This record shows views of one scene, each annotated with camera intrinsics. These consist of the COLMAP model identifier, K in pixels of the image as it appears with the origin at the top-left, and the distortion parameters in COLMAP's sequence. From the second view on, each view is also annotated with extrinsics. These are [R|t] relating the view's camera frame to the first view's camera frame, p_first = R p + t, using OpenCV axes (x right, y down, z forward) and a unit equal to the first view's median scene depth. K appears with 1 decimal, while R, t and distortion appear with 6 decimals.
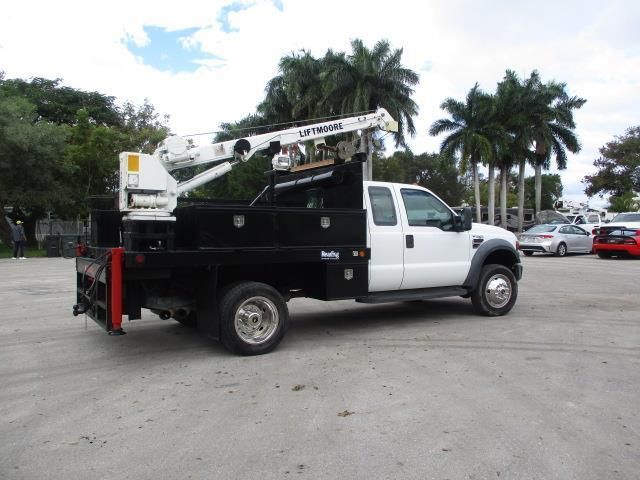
lens RADIAL K [[530.4, 0, 324.1], [0, 530.4, 240.0], [0, 0, 1]] dist [-0.037667, 0.017868]
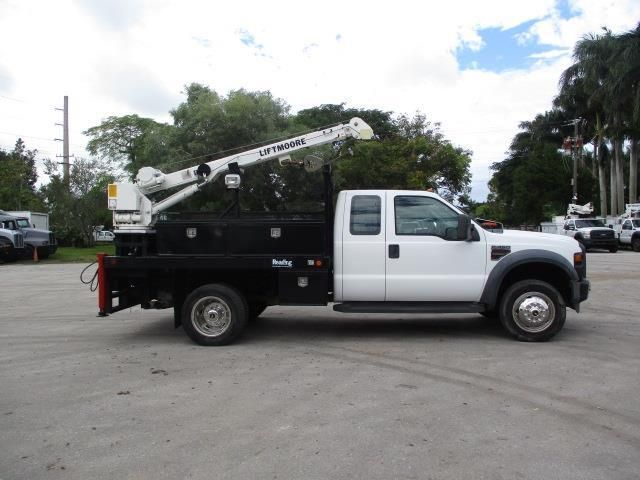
lens RADIAL K [[530.4, 0, 324.1], [0, 530.4, 240.0], [0, 0, 1]] dist [-0.037667, 0.017868]
pose [[0.821077, 0.004018, -0.570803, 0.625374], [-0.007457, 0.999965, -0.003688, -0.013789], [0.570768, 0.007284, 0.821079, 0.146717]]
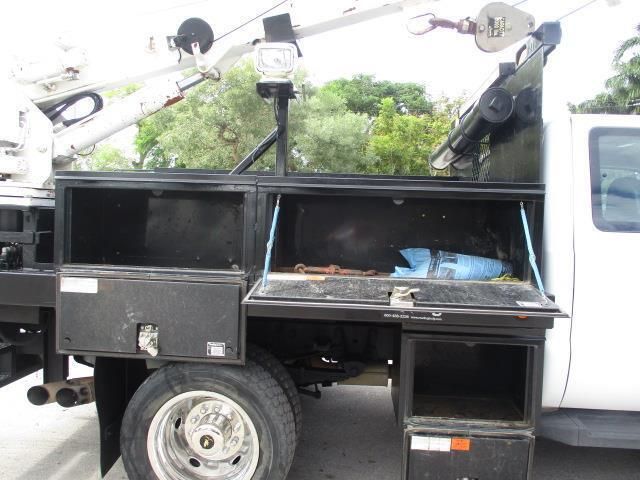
lens RADIAL K [[530.4, 0, 324.1], [0, 530.4, 240.0], [0, 0, 1]] dist [-0.037667, 0.017868]
pose [[0.806642, 0.048514, -0.589047, 0.157915], [-0.041590, 0.998814, 0.025309, -0.022379], [0.589576, 0.004083, 0.807703, 0.598293]]
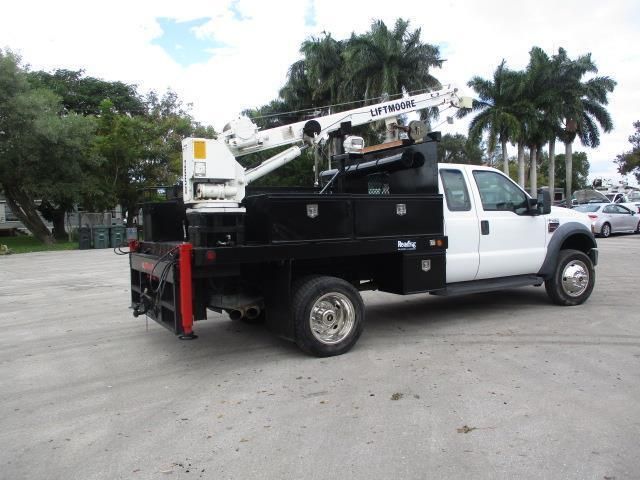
lens RADIAL K [[530.4, 0, 324.1], [0, 530.4, 240.0], [0, 0, 1]] dist [-0.037667, 0.017868]
pose [[0.999007, -0.022530, -0.038424, -0.086103], [0.023611, 0.999332, 0.027910, -0.008315], [0.037770, -0.028790, 0.998872, 0.072314]]
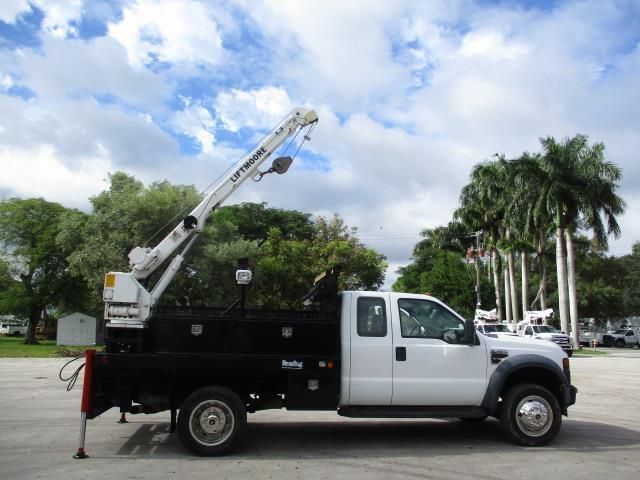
lens RADIAL K [[530.4, 0, 324.1], [0, 530.4, 240.0], [0, 0, 1]] dist [-0.037667, 0.017868]
pose [[0.914649, -0.050048, -0.401139, 0.443470], [-0.030250, 0.981051, -0.191374, -0.012624], [0.403116, 0.187174, 0.895803, 0.050372]]
